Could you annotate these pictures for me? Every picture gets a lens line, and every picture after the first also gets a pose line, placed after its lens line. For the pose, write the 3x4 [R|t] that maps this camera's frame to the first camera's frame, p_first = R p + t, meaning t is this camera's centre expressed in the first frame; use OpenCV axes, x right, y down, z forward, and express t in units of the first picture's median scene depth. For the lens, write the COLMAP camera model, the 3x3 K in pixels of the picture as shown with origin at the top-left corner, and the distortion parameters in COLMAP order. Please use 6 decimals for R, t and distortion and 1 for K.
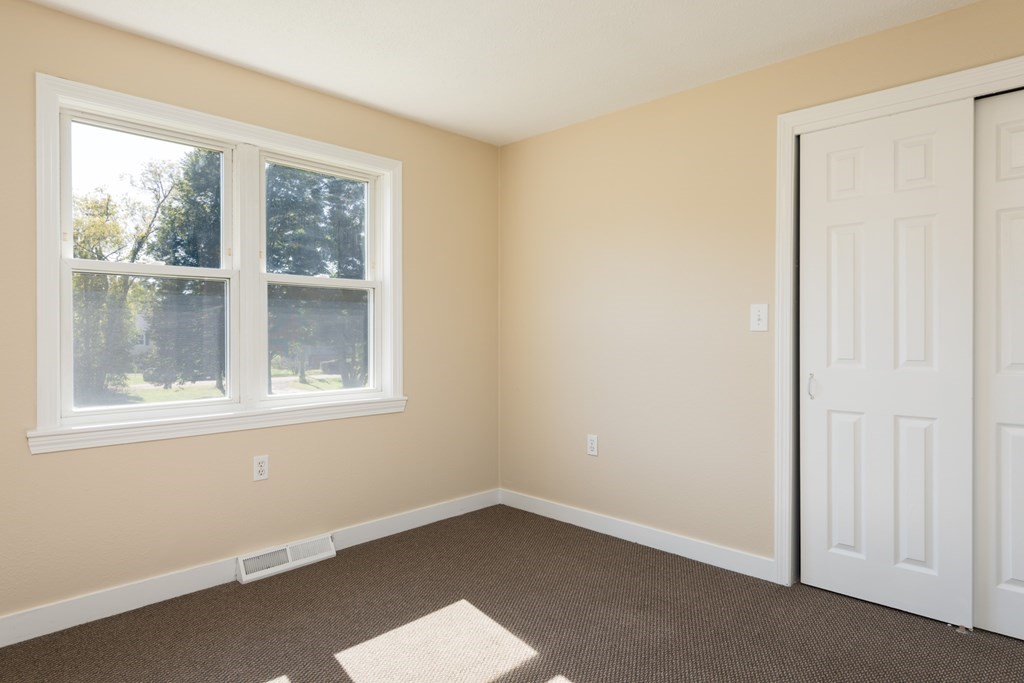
lens RADIAL K [[612.9, 0, 512.0], [0, 612.9, 341.5], [0, 0, 1]] dist [0.000466, 0.000055]
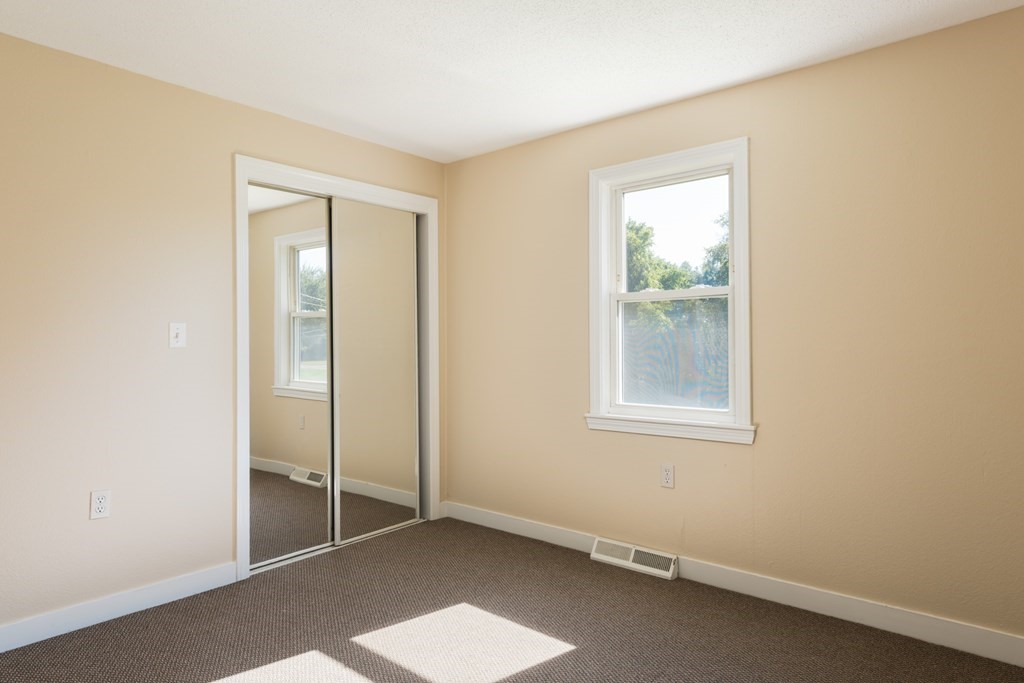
lens RADIAL K [[612.9, 0, 512.0], [0, 612.9, 341.5], [0, 0, 1]] dist [0.000466, 0.000055]
pose [[0.051580, -0.009528, -0.998623, 0.705232], [-0.009943, 0.999900, -0.010054, -0.011766], [0.998619, 0.010448, 0.051480, 0.739642]]
